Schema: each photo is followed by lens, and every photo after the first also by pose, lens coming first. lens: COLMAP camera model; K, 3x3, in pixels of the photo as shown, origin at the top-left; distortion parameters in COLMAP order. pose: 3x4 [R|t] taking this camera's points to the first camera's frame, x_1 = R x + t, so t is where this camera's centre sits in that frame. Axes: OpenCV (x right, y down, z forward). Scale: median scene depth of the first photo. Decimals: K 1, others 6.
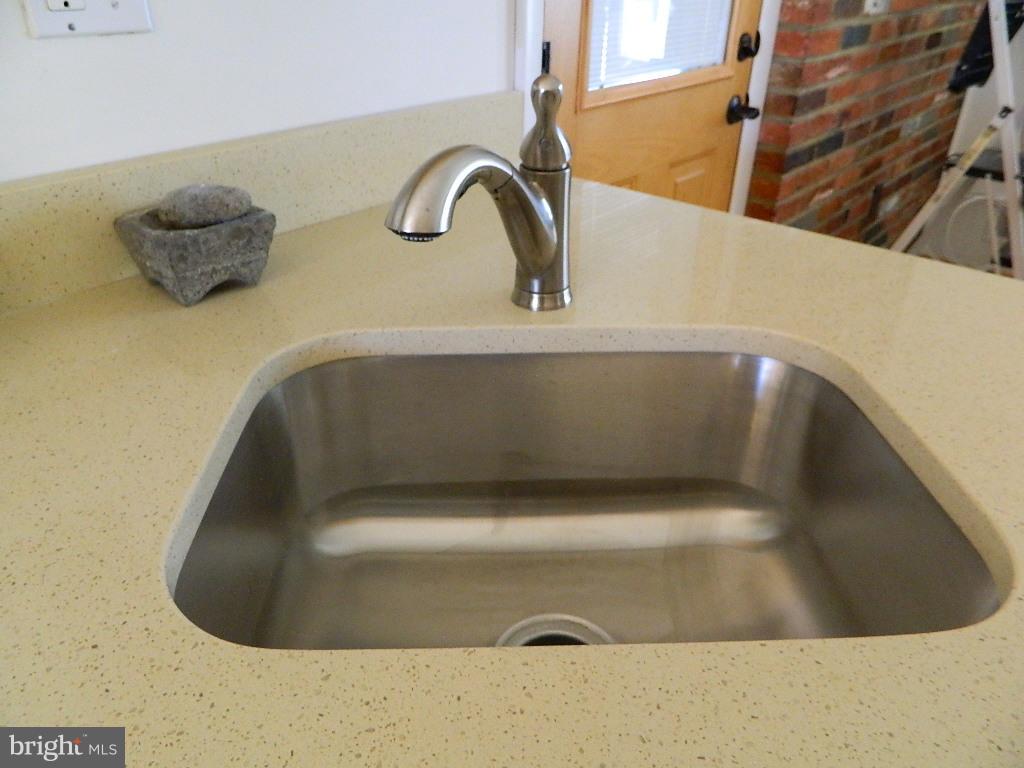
lens RADIAL K [[738.9, 0, 512.0], [0, 738.9, 384.0], [0, 0, 1]] dist [0.028592, -0.000242]
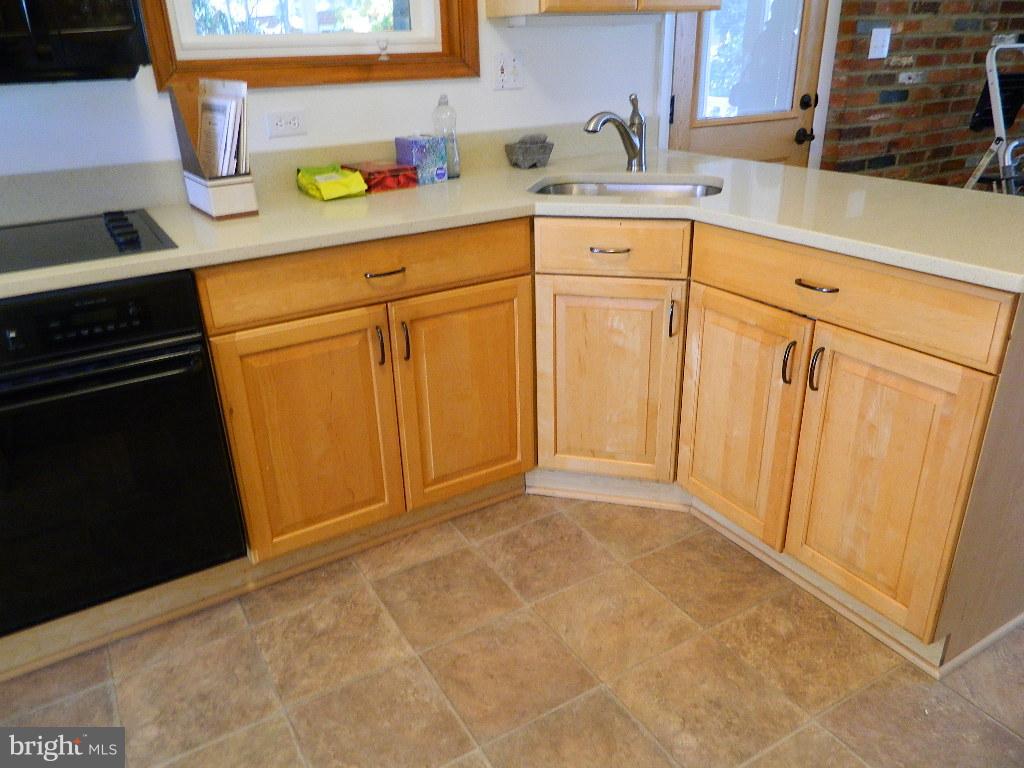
lens RADIAL K [[767.6, 0, 509.4], [0, 767.6, 372.7], [0, 0, 1]] dist [0.011131, -0.000067]
pose [[0.953360, 0.088793, -0.288481, 0.216777], [-0.123023, 0.987071, -0.102747, 0.447483], [0.275628, 0.133444, 0.951957, -0.829953]]
